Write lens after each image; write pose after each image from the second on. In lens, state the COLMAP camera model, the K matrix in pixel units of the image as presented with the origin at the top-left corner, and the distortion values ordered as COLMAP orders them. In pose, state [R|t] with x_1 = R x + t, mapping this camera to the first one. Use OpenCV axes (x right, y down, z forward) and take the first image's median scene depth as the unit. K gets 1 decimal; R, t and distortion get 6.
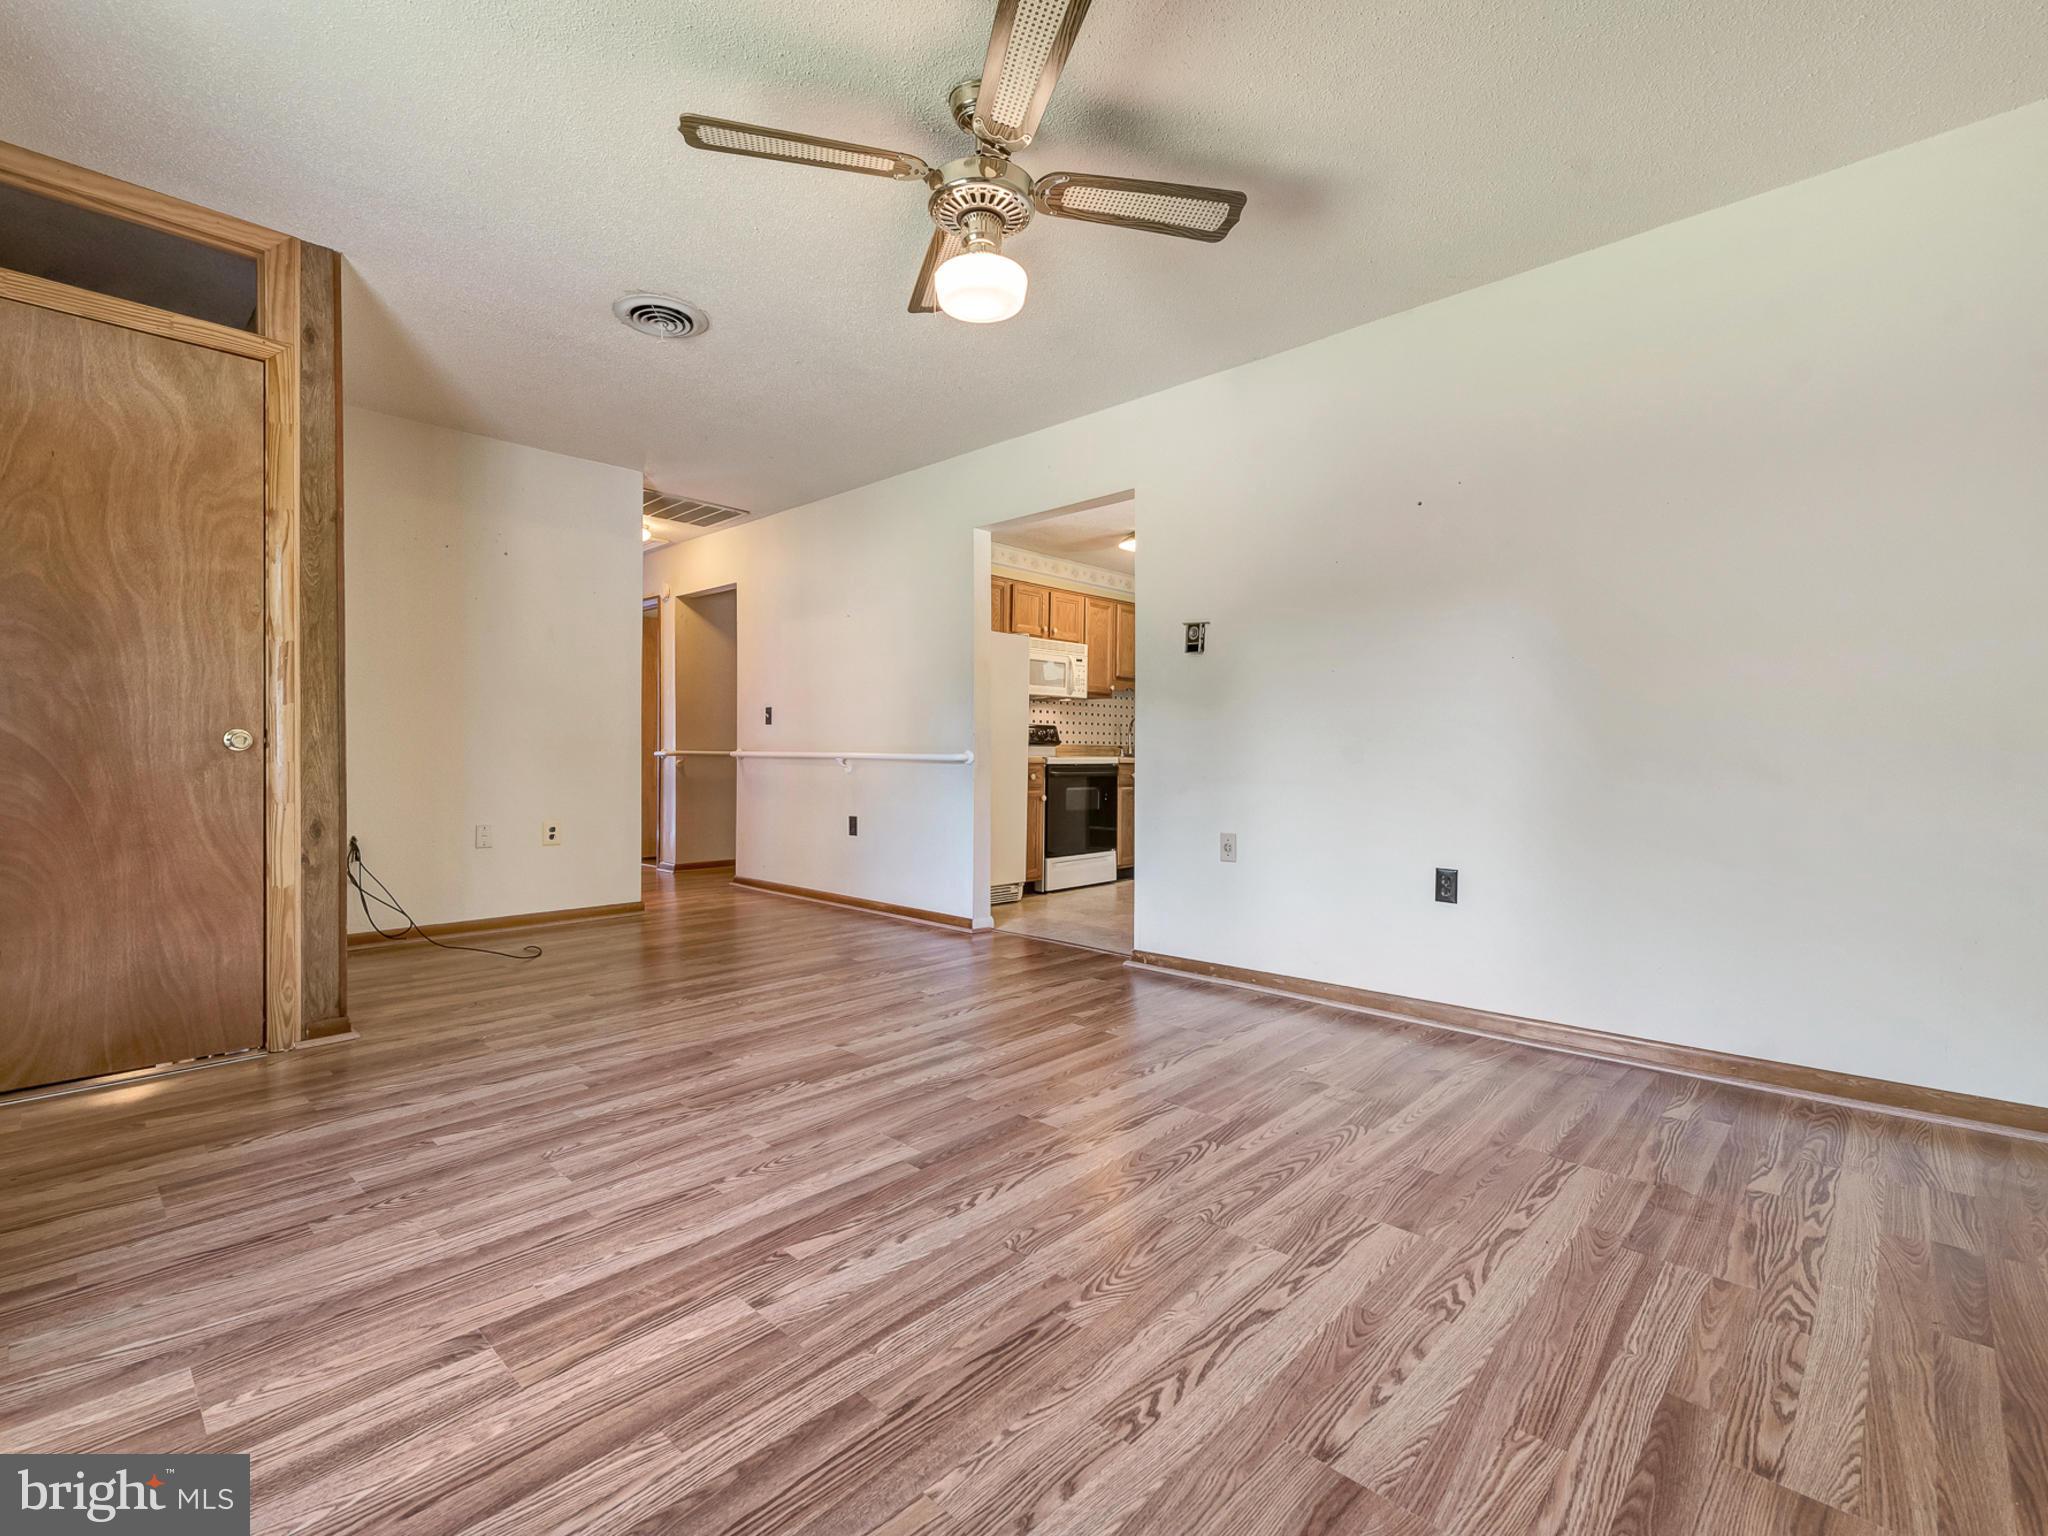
lens RADIAL K [[974.1, 0, 944.3], [0, 974.1, 771.7], [0, 0, 1]] dist [0.015160, -0.000347]
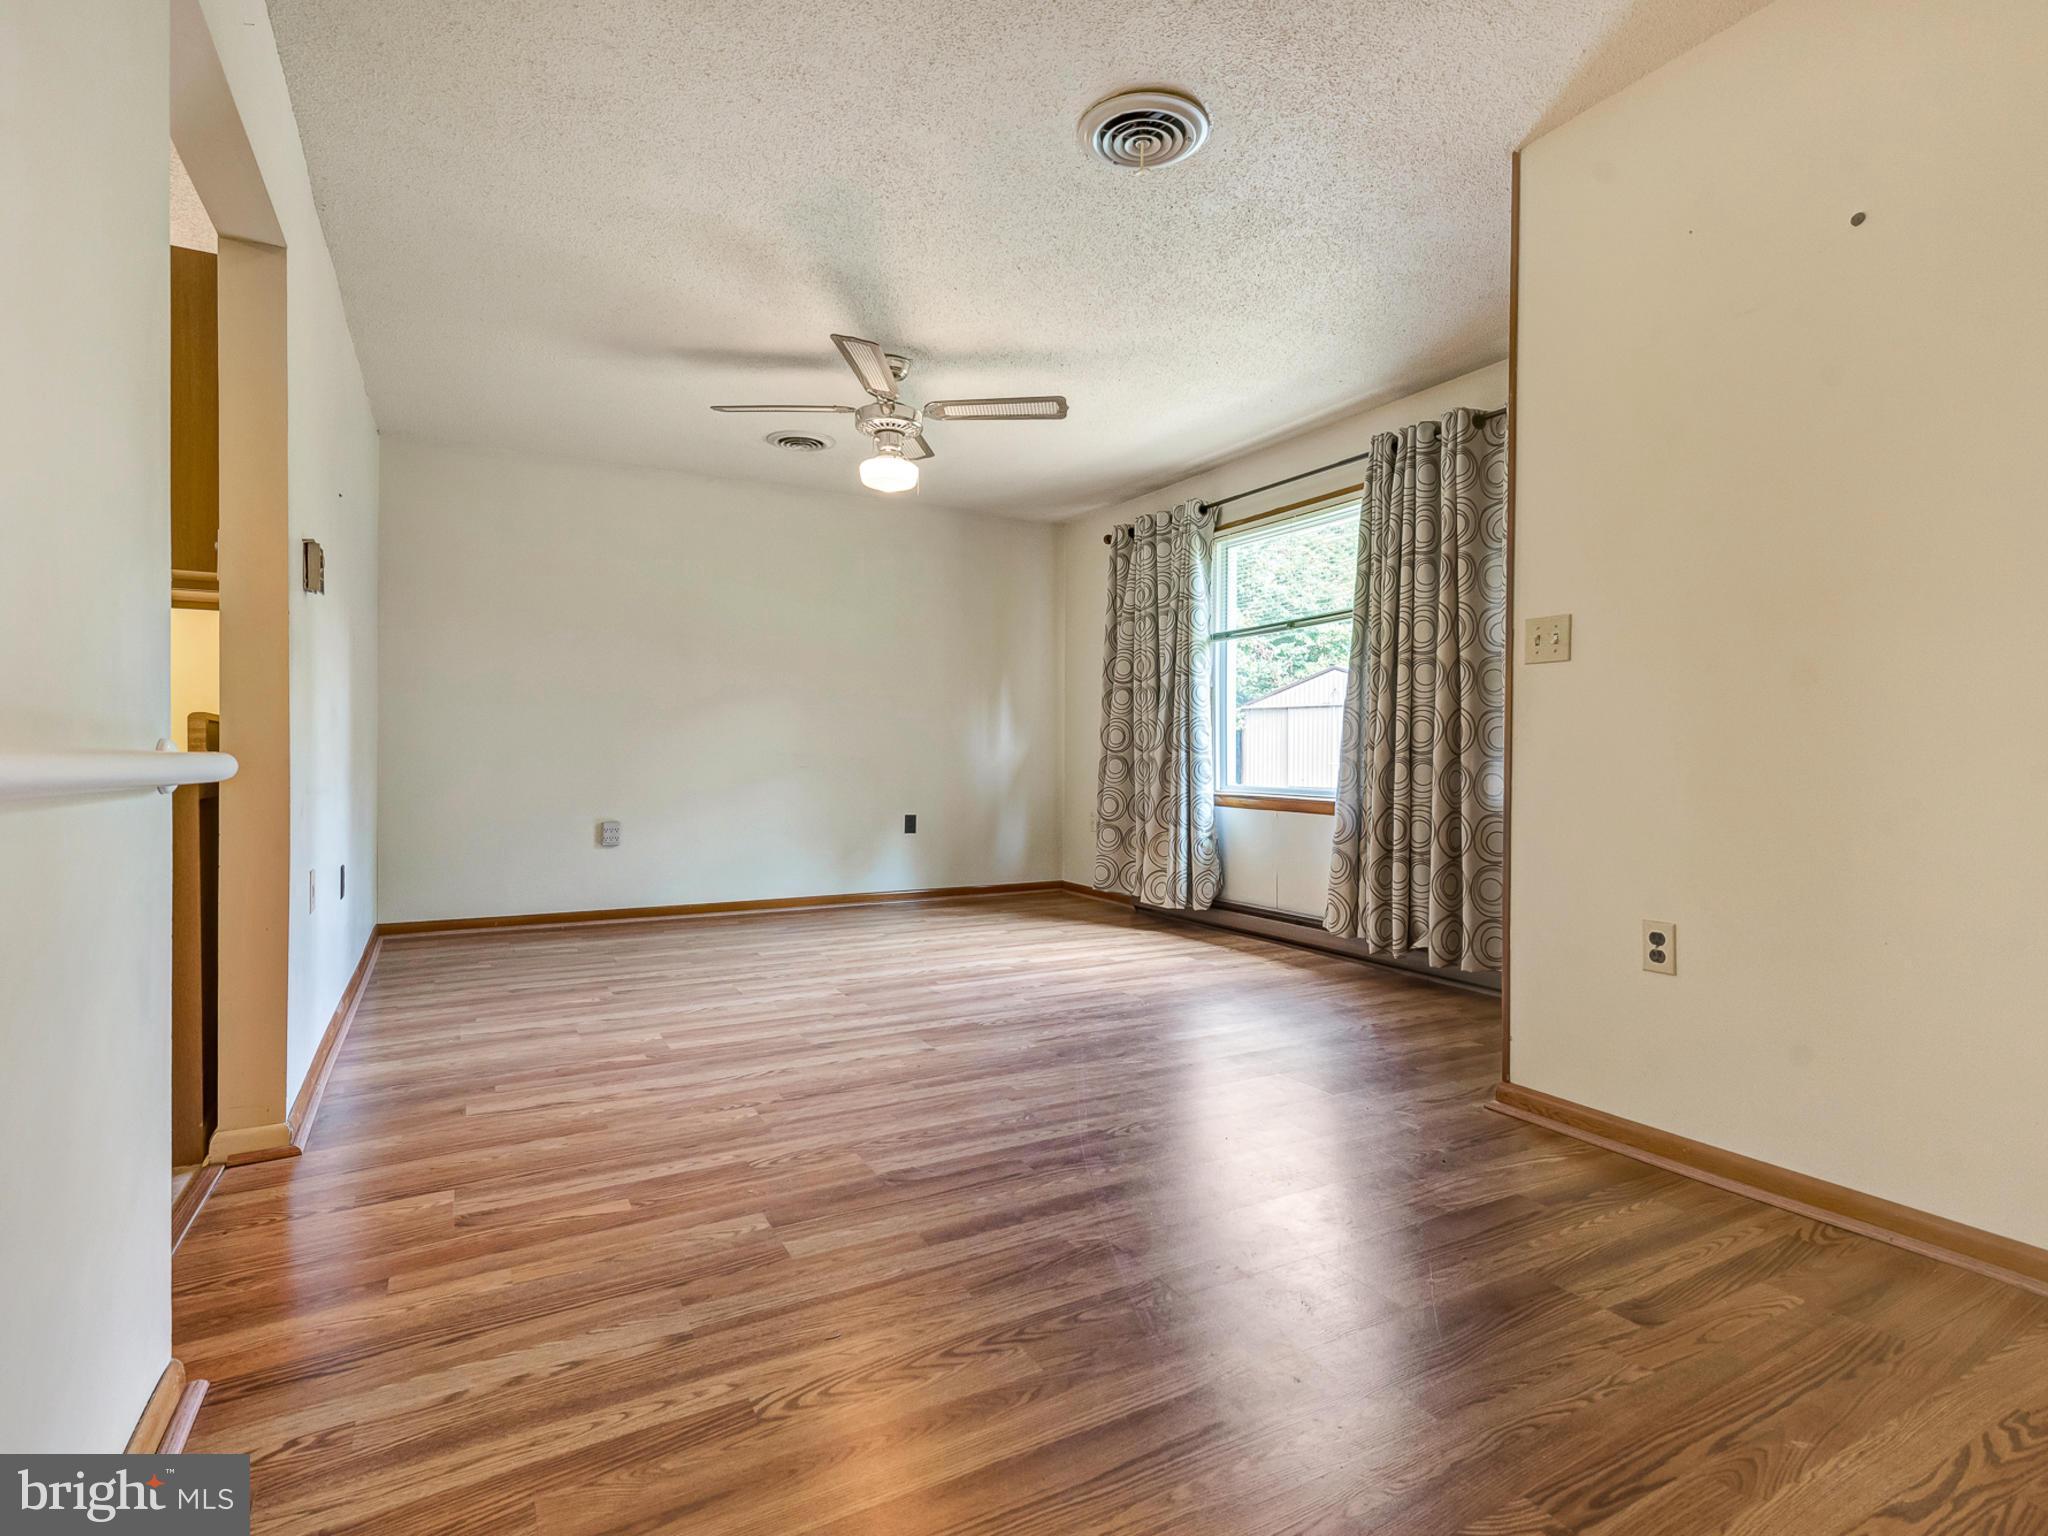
lens RADIAL K [[916.1, 0, 1033.7], [0, 916.1, 753.9], [0, 0, 1]] dist [0.014426, -0.000329]
pose [[-0.977359, -0.011723, 0.211265, -0.446230], [-0.008689, 0.999845, 0.015281, -0.037379], [-0.211411, 0.013099, -0.977309, 2.090727]]
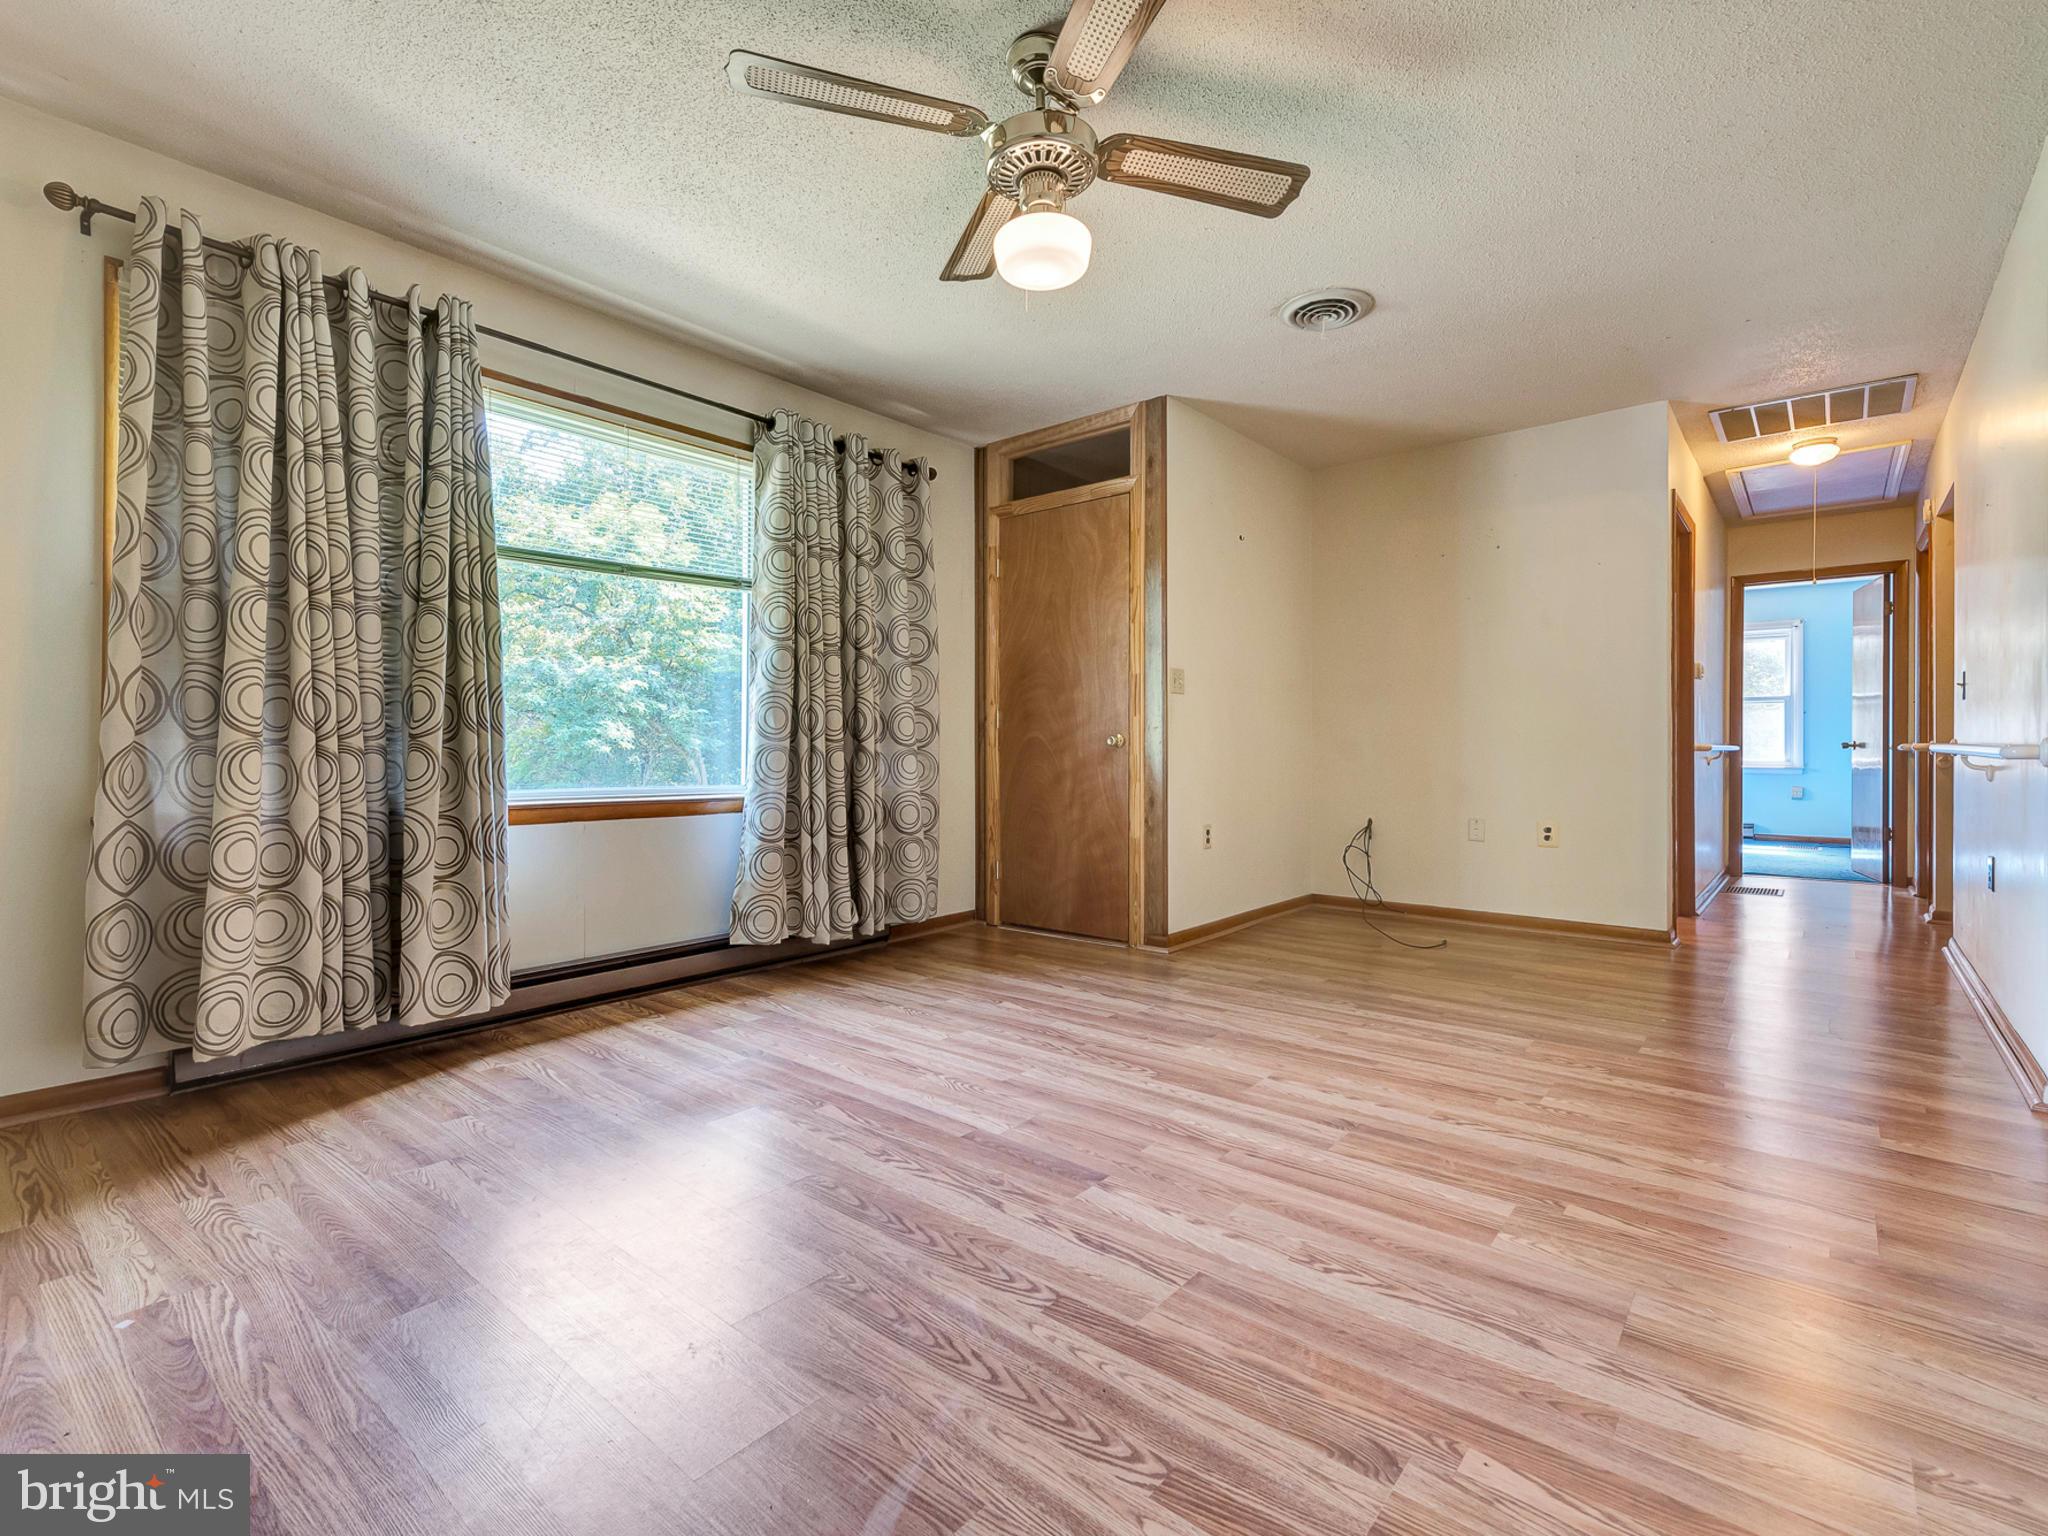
lens RADIAL K [[920.7, 0, 1024.0], [0, 920.7, 768.0], [0, 0, 1]] dist [0.010843, -0.000835]
pose [[0.088494, 0.018009, -0.995914, 0.779145], [-0.016592, 0.999724, 0.016604, -0.011513], [0.995938, 0.015055, 0.088769, 0.773554]]
